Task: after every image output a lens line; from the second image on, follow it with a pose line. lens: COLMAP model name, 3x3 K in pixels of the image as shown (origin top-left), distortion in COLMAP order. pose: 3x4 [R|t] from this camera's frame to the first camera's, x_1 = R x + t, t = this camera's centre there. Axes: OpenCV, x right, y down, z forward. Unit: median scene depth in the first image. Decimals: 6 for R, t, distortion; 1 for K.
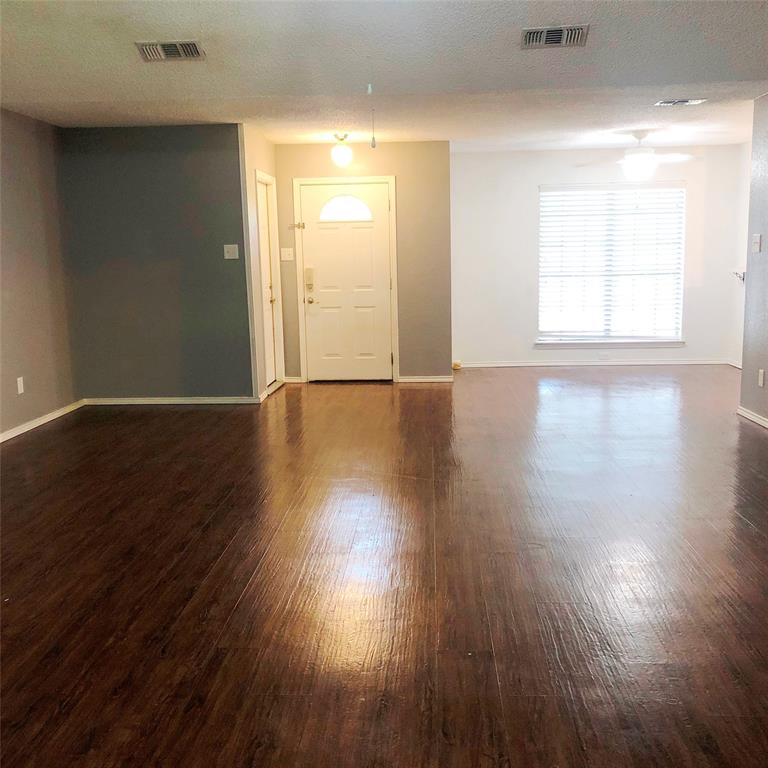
lens RADIAL K [[860.8, 0, 384.0], [0, 860.8, 384.0], [0, 0, 1]] dist [0.139054, -0.404979]
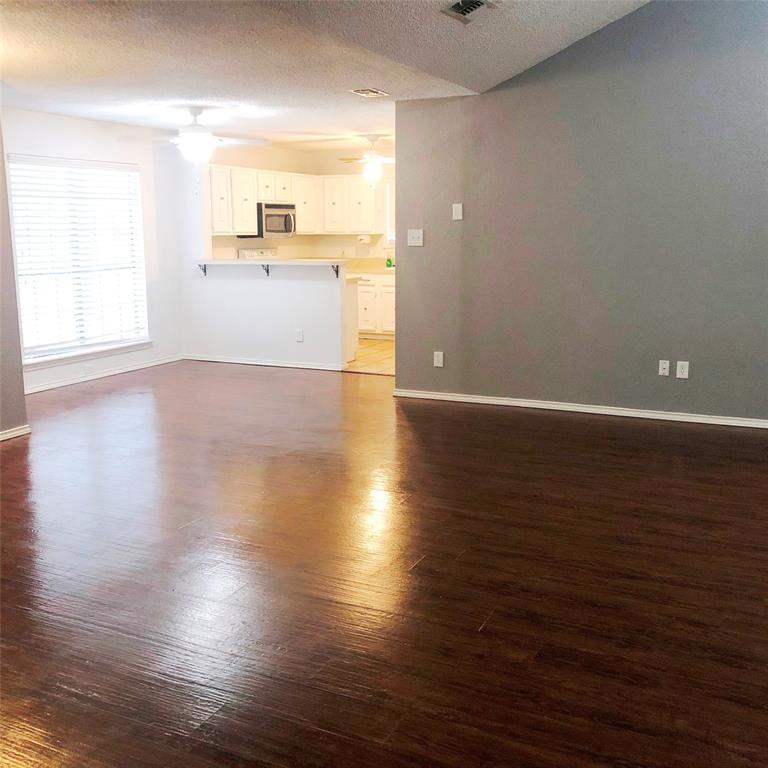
lens RADIAL K [[840.4, 0, 382.5], [0, 840.4, 367.9], [0, 0, 1]] dist [0.121679, -0.262518]
pose [[0.373672, -0.136787, 0.917419, -0.386870], [0.142225, 0.985820, 0.089056, -0.066195], [-0.916592, 0.097202, 0.387828, 0.432970]]
